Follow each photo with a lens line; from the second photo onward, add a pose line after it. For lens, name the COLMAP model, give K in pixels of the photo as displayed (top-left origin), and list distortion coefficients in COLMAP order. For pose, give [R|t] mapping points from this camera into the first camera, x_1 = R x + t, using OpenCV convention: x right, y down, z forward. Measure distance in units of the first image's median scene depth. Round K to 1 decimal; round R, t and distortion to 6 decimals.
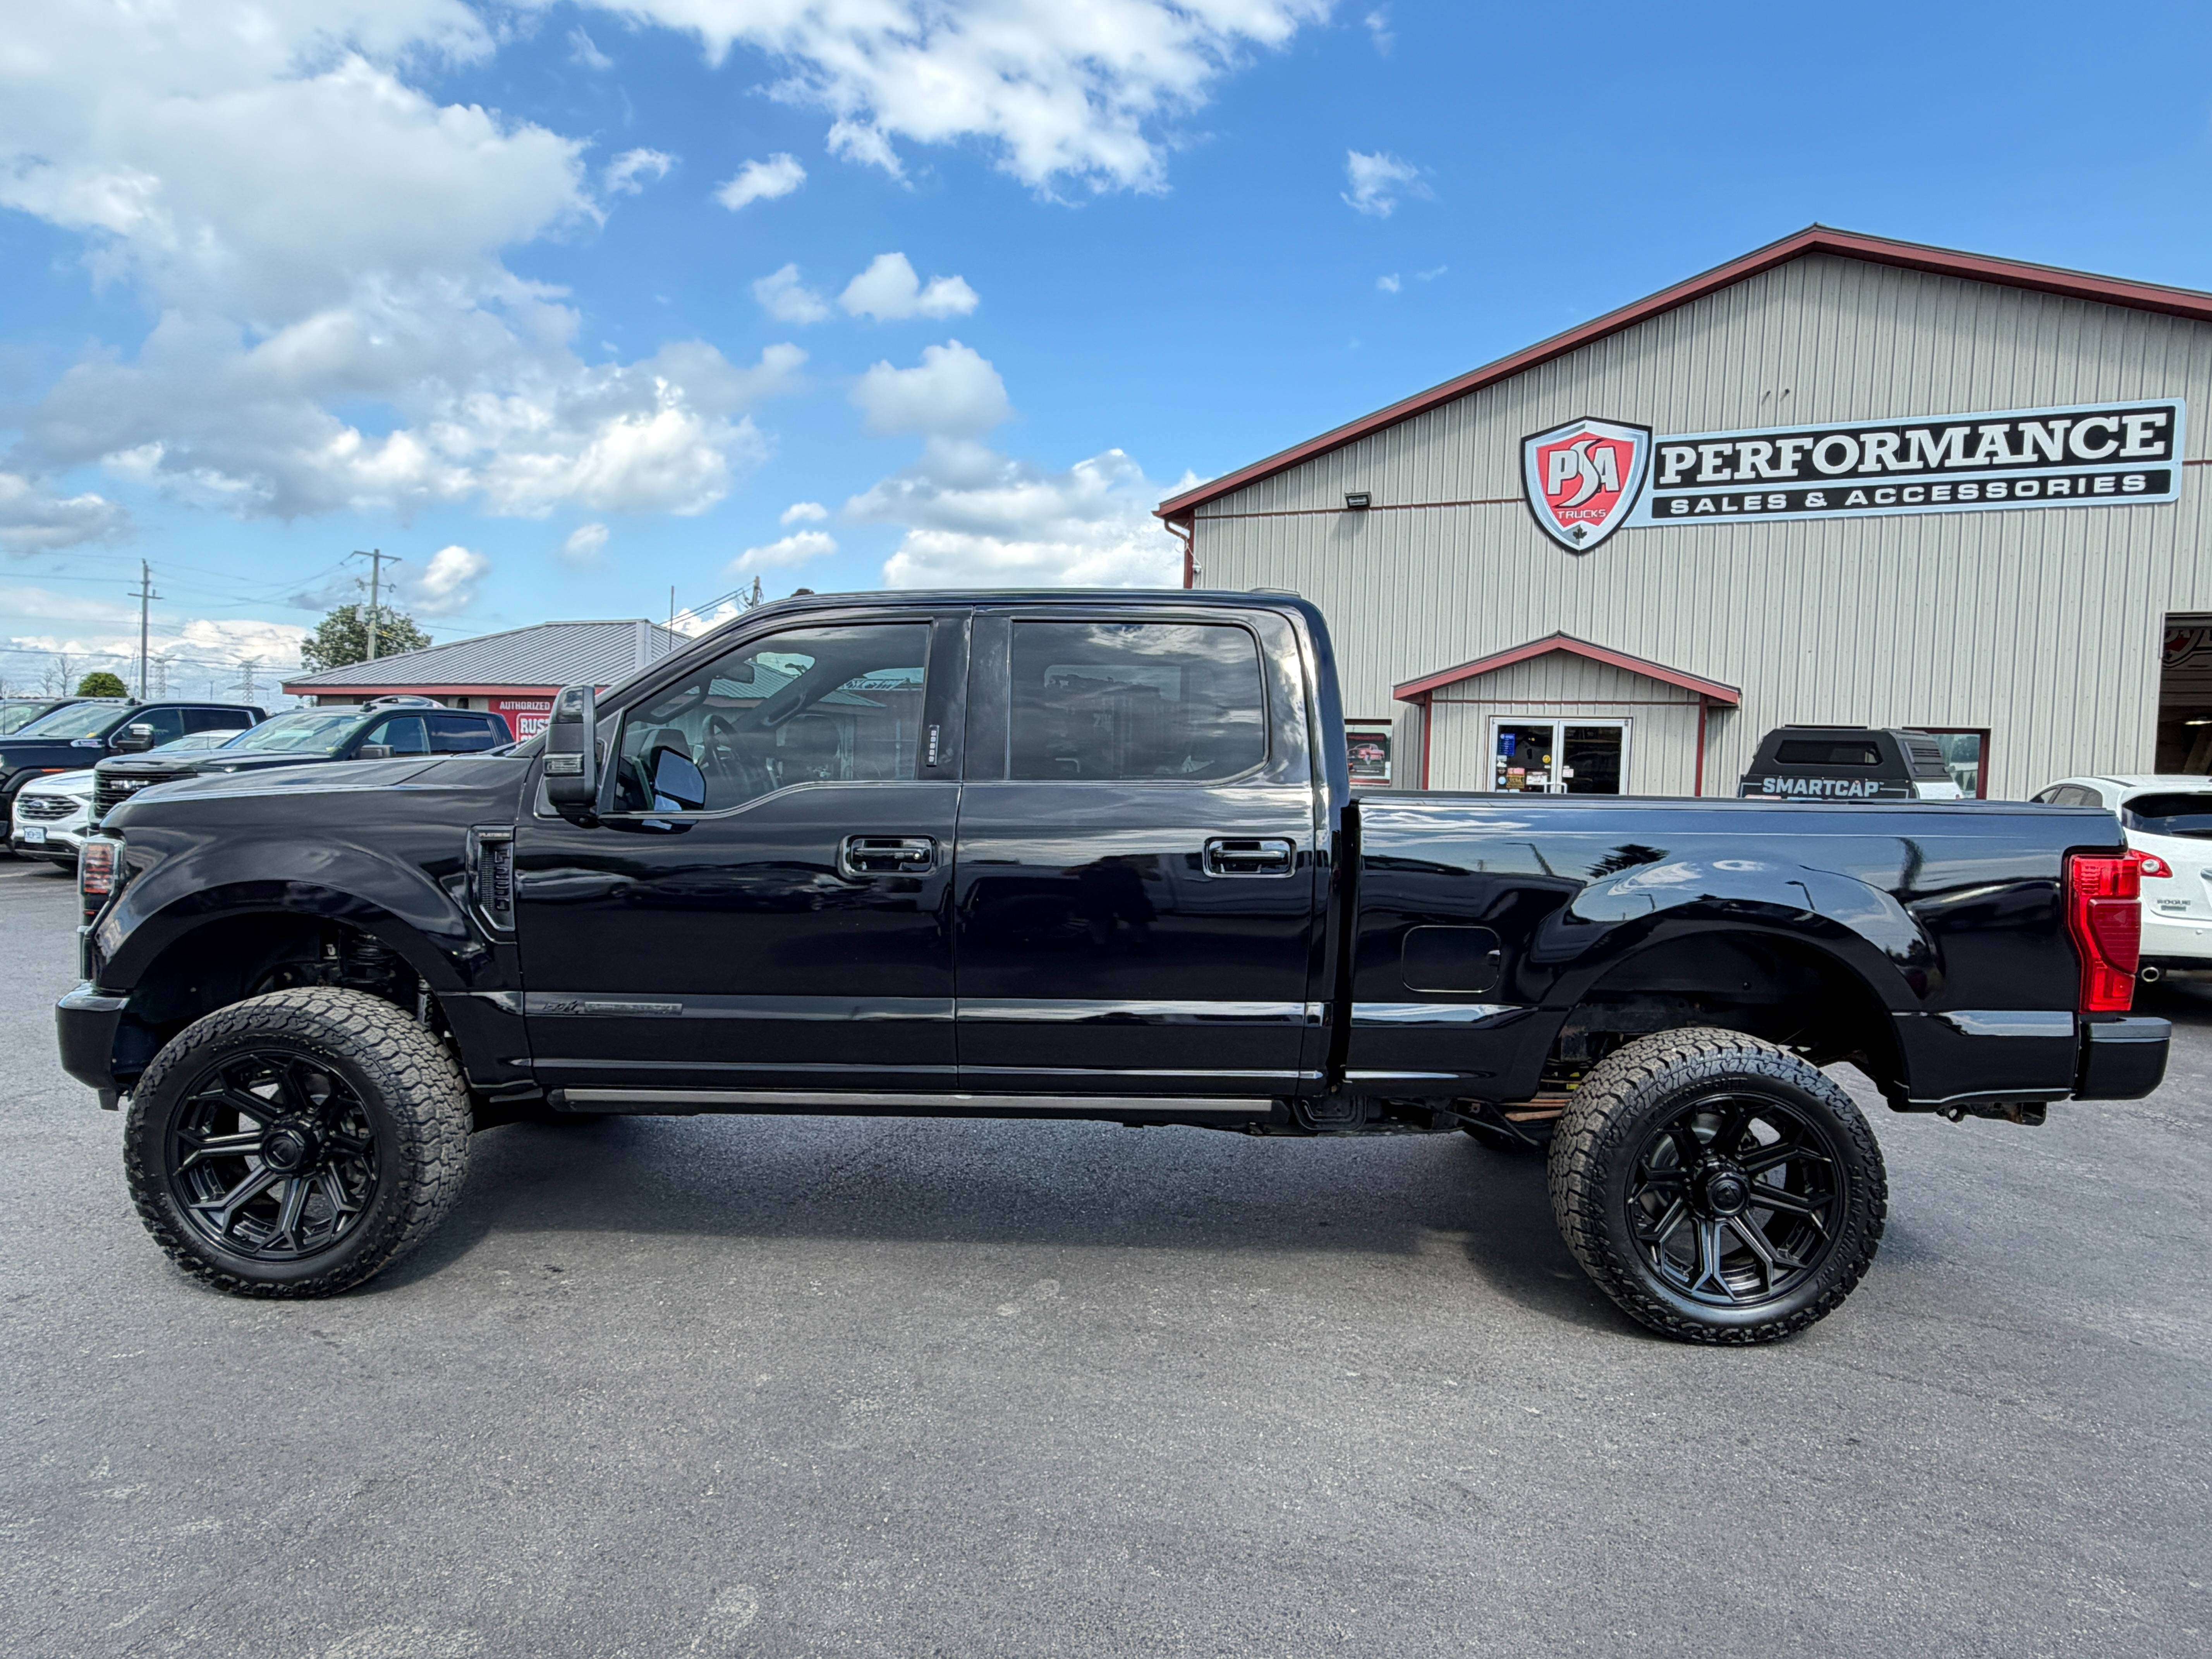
lens RADIAL K [[1138.5, 0, 1106.0], [0, 1138.5, 829.5], [0, 0, 1]] dist [0.002055, 0.000858]
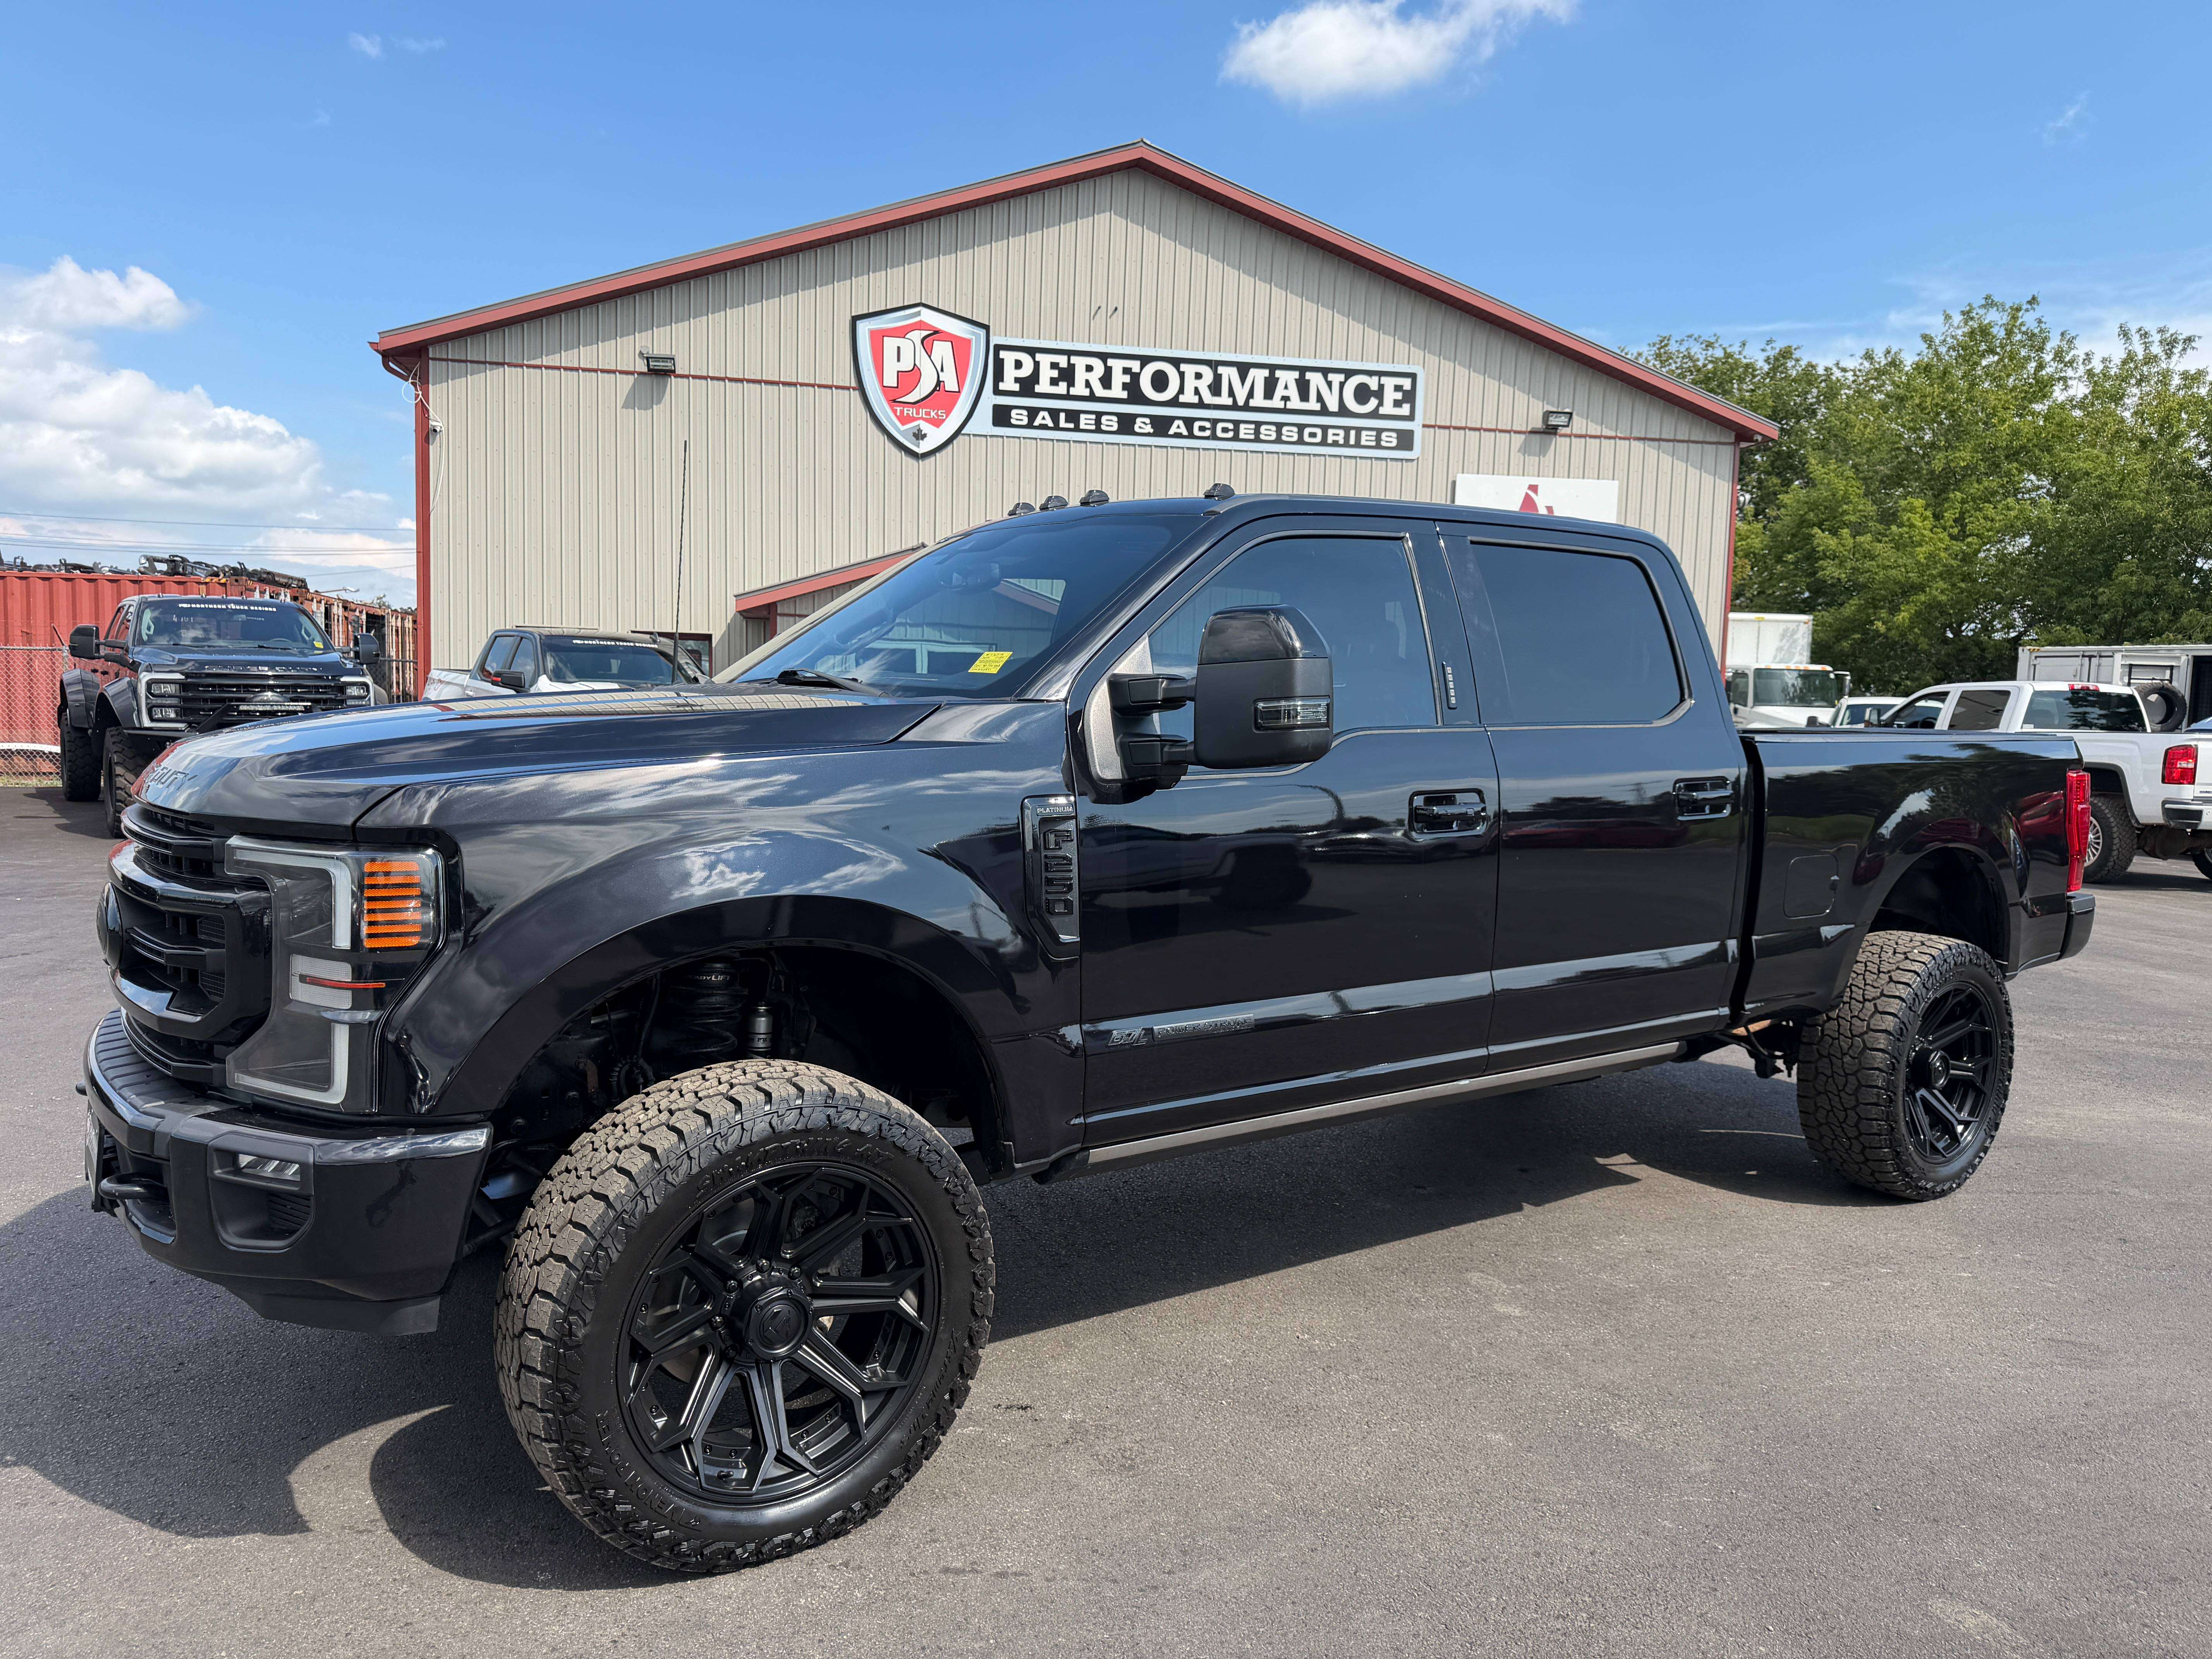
lens RADIAL K [[1138.5, 0, 1106.0], [0, 1138.5, 829.5], [0, 0, 1]] dist [0.002055, 0.000858]
pose [[0.893767, -0.042403, 0.446523, 0.134755], [0.016461, 0.997952, 0.061820, 0.001496], [-0.448230, -0.047902, 0.892634, 0.109411]]
